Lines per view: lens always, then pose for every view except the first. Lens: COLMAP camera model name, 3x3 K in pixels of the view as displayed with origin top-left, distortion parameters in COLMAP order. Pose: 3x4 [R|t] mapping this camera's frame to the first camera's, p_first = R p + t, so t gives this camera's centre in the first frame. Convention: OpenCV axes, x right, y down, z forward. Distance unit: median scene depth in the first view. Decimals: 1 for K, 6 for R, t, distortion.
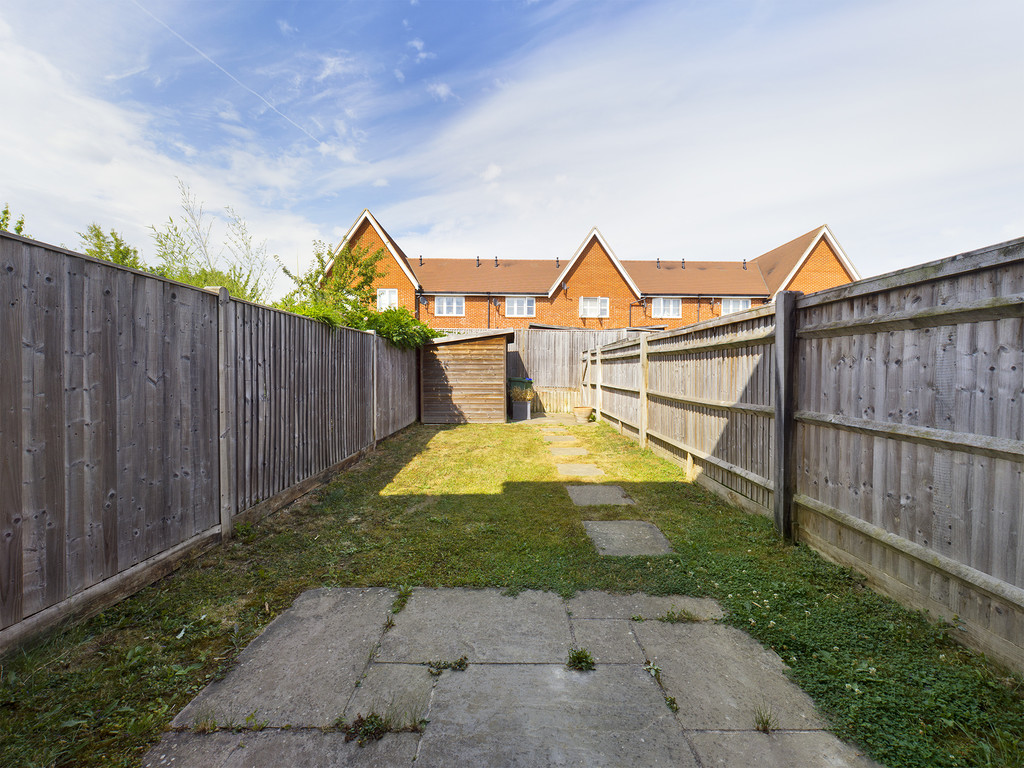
lens RADIAL K [[372.8, 0, 510.6], [0, 372.8, 382.8], [0, 0, 1]] dist [0.000044, 0.000000]
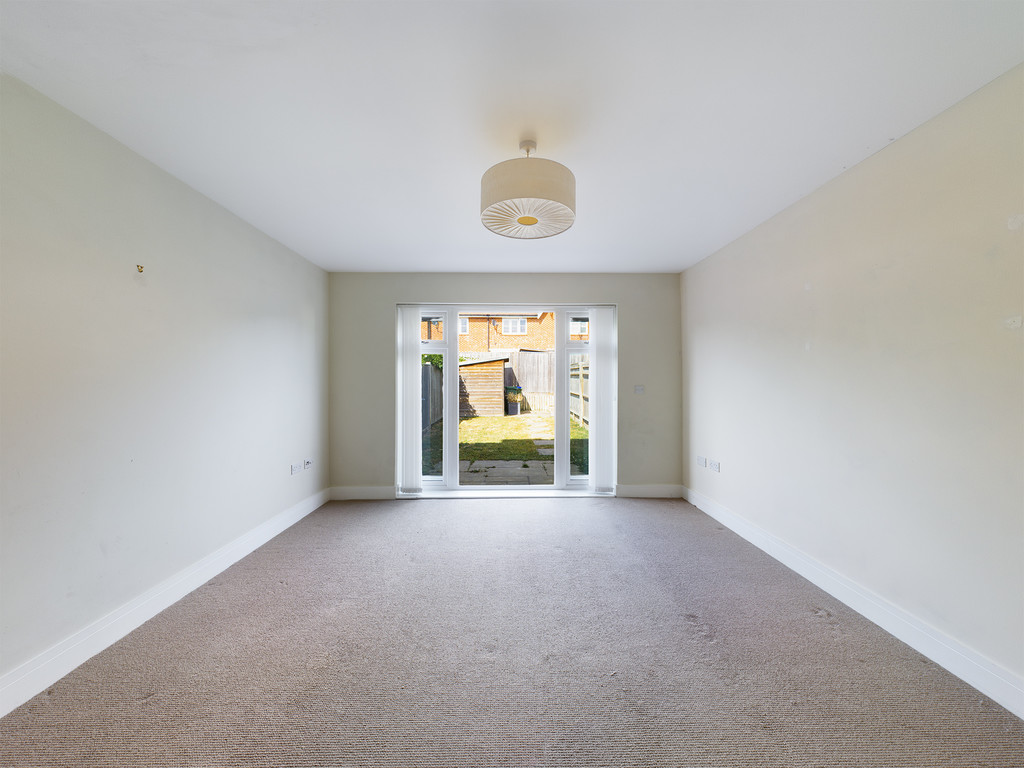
lens RADIAL K [[370.4, 0, 513.5], [0, 370.4, 383.6], [0, 0, 1]] dist [-0.001791, -0.000148]
pose [[0.999818, -0.007978, 0.017344, 0.001098], [0.008169, 0.999907, -0.010956, -0.009463], [-0.017255, 0.011096, 0.999790, -0.461888]]
